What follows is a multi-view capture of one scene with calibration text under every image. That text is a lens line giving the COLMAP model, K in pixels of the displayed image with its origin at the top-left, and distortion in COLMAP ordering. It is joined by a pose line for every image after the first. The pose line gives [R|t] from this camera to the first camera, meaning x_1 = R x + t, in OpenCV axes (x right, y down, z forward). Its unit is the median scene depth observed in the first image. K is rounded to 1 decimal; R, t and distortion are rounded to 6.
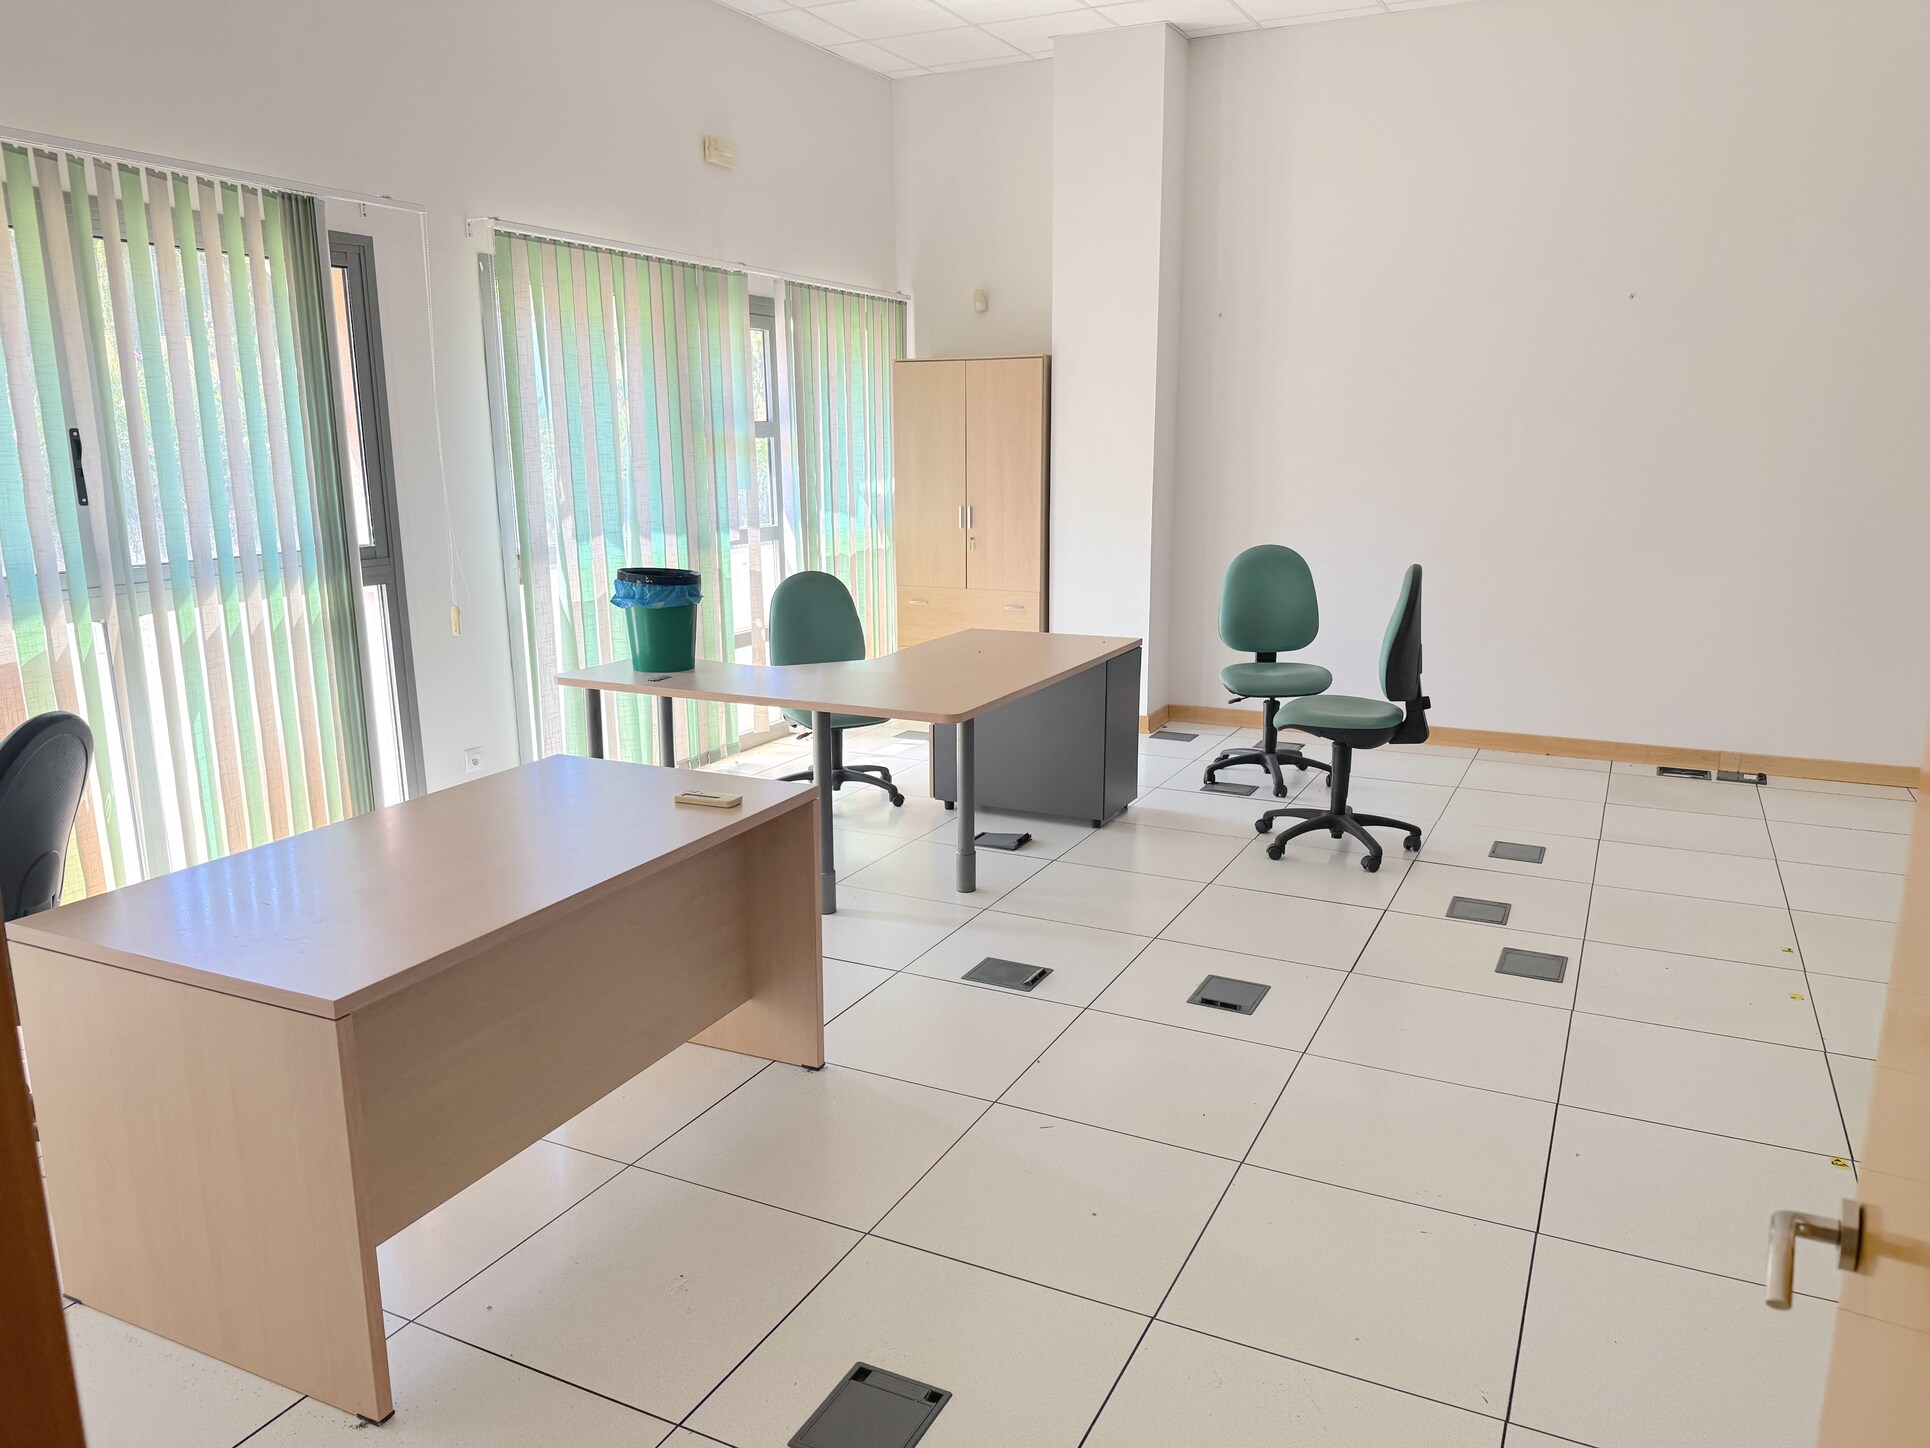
lens RADIAL K [[1364.0, 0, 967.1], [0, 1364.0, 727.5], [0, 0, 1]] dist [0.062901, -0.087825]
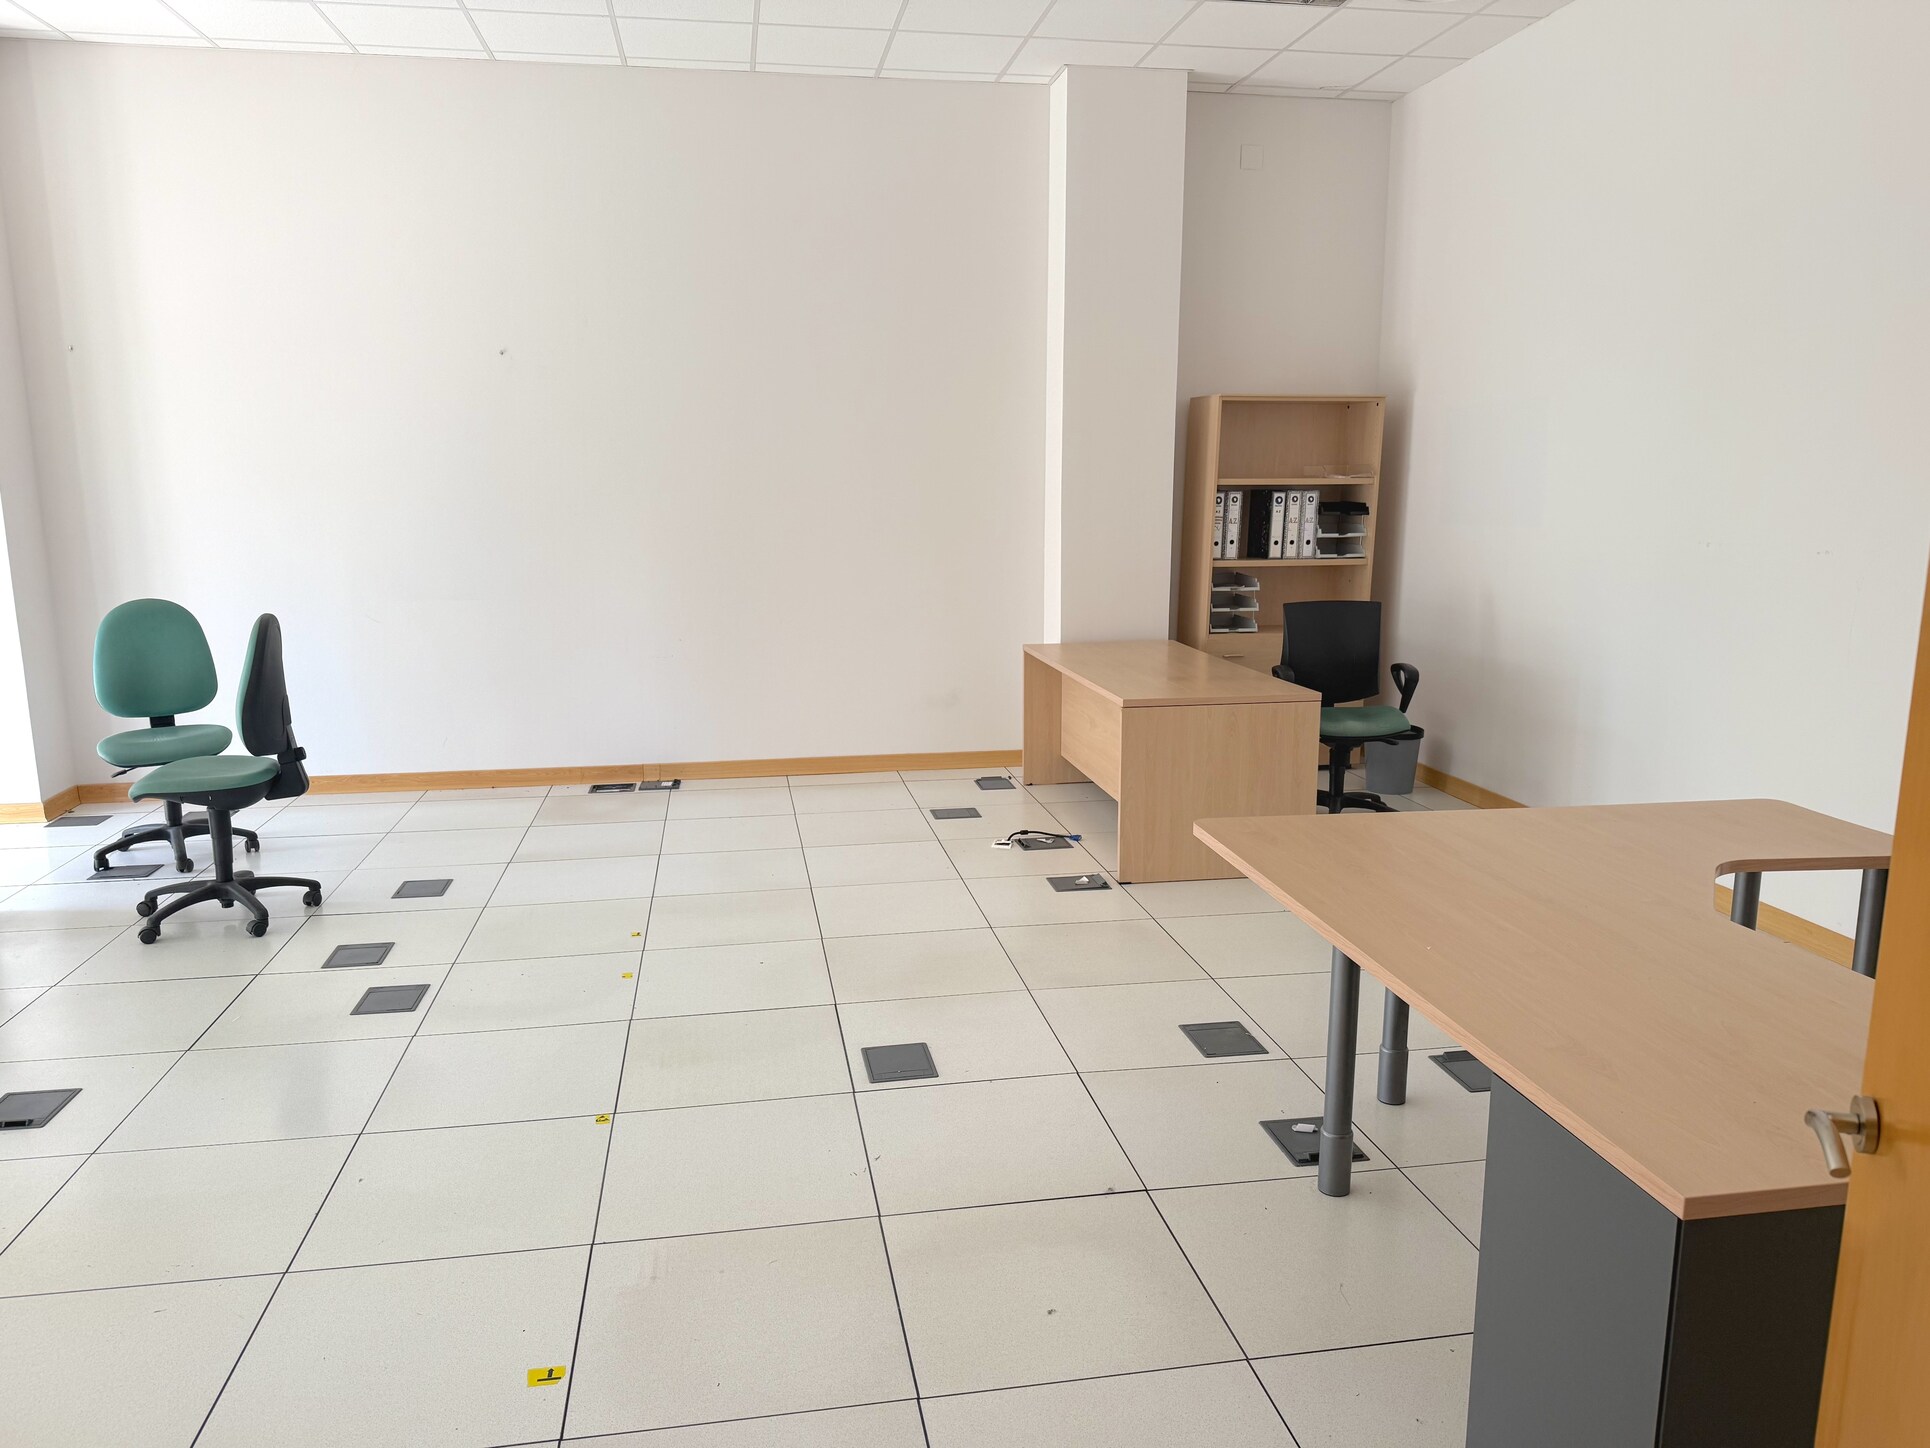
lens RADIAL K [[1364.0, 0, 967.1], [0, 1364.0, 727.5], [0, 0, 1]] dist [0.062901, -0.087825]
pose [[0.803807, -0.104553, 0.585631, 0.127199], [0.123310, 0.992337, 0.007913, 0.012760], [-0.581970, 0.065854, 0.810539, -0.056993]]
